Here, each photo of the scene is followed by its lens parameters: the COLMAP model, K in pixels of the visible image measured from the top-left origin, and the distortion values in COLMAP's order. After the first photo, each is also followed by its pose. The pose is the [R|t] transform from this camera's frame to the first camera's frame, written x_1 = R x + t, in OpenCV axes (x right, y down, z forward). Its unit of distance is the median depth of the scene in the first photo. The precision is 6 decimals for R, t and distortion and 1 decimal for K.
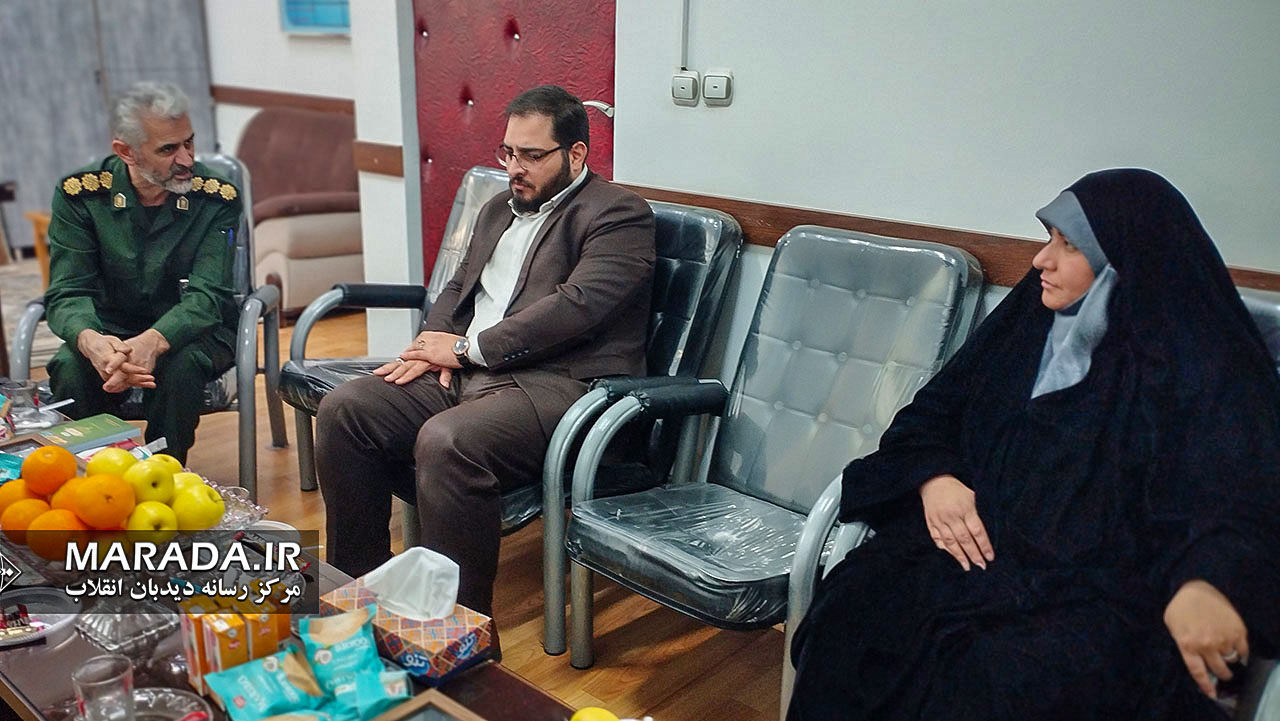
lens RADIAL K [[1064.9, 0, 619.9], [0, 1064.9, 393.0], [0, 0, 1]] dist [0.058330, -0.052349]
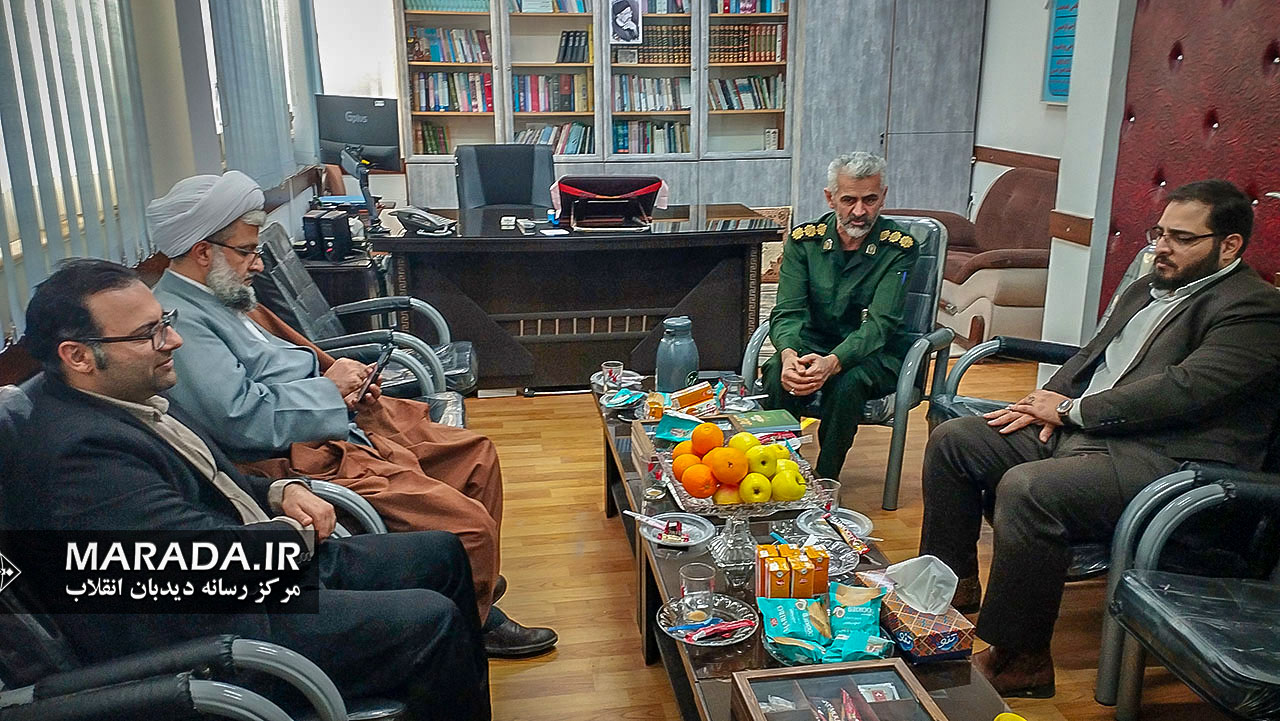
lens RADIAL K [[996.8, 0, 639.1], [0, 996.8, 368.7], [0, 0, 1]] dist [-0.043757, -0.008236]
pose [[0.774961, 0.155554, -0.612567, 0.130589], [-0.186305, 0.982395, 0.013773, -0.014160], [0.603925, 0.103450, 0.790299, -0.093212]]
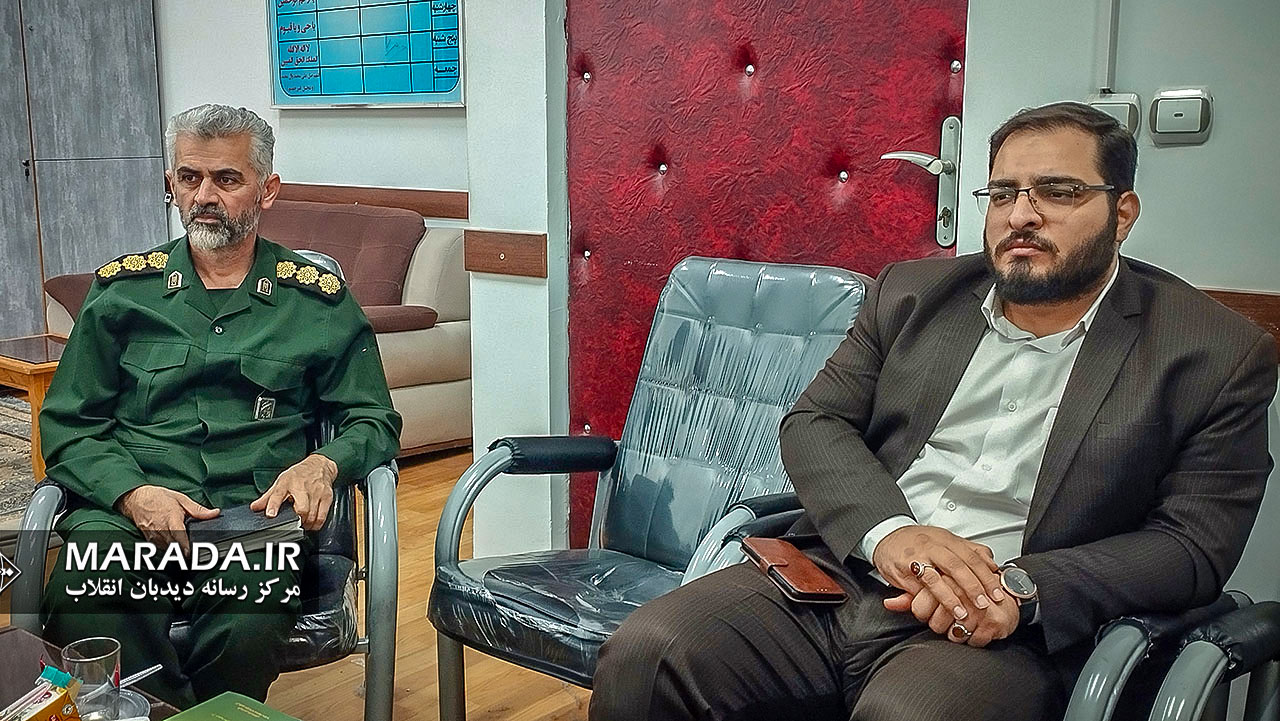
lens RADIAL K [[1341.8, 0, 640.0], [0, 1341.8, 356.8], [0, 0, 1]] dist [0.069258, 0.000000]
pose [[0.999810, -0.018439, 0.006338, -0.259143], [0.019169, 0.989016, -0.146558, -0.043811], [-0.003566, 0.146651, 0.989182, 0.276500]]
